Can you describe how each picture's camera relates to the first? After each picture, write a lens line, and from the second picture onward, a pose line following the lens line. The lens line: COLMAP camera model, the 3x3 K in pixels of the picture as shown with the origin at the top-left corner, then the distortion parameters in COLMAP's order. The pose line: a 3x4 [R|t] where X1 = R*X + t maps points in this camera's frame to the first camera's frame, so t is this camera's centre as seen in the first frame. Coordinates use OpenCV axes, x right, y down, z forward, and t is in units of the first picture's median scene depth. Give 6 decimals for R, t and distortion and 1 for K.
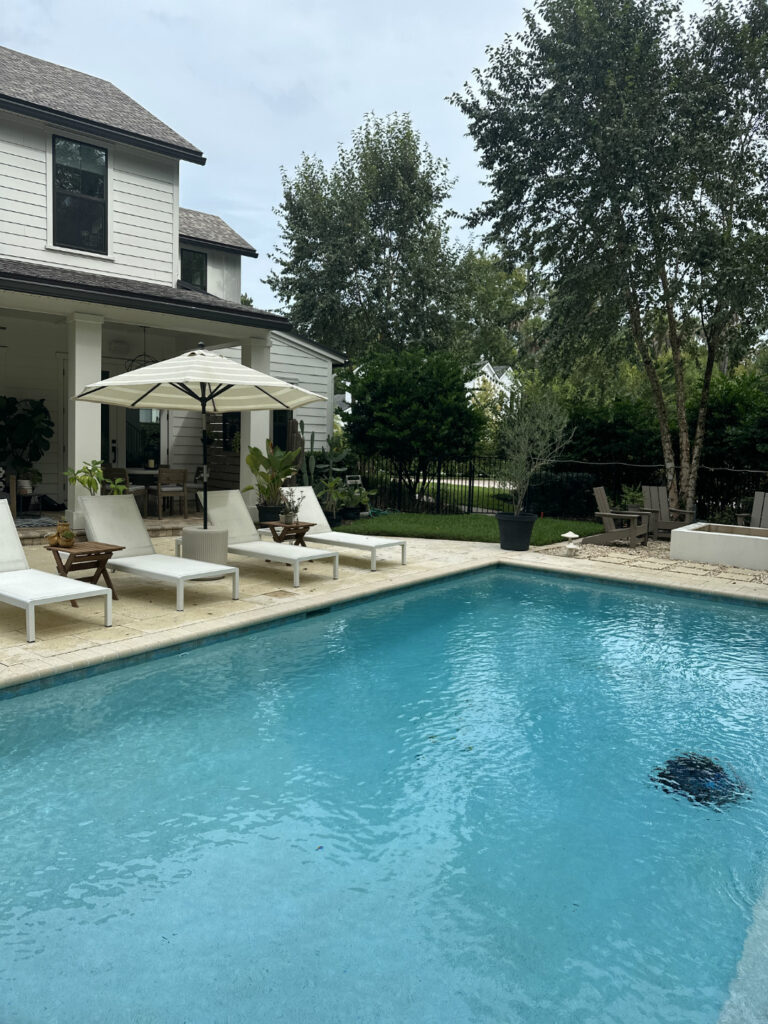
lens RADIAL K [[720.0, 0, 386.9], [0, 720.0, 515.4], [0, 0, 1]] dist [0.102826, -0.137527]
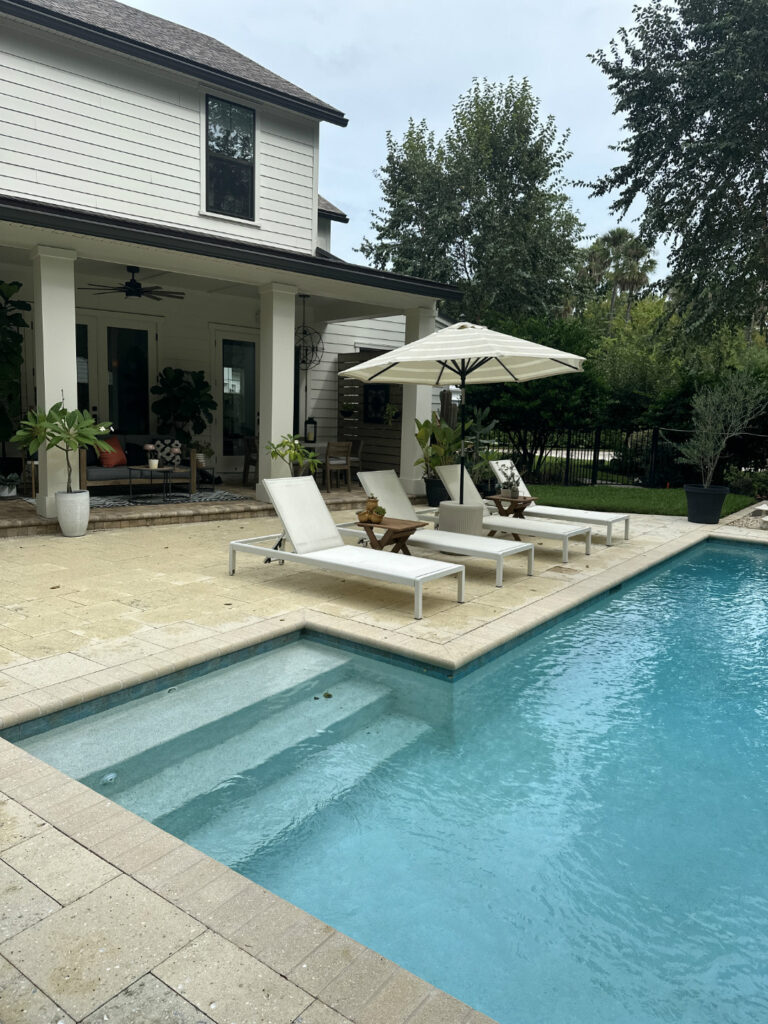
lens RADIAL K [[720.0, 0, 386.9], [0, 720.0, 515.4], [0, 0, 1]] dist [0.102826, -0.137527]
pose [[0.999940, -0.001782, 0.010783, -0.212795], [0.001315, 0.999068, 0.043150, -0.004987], [-0.010850, -0.043133, 0.999010, 0.006604]]
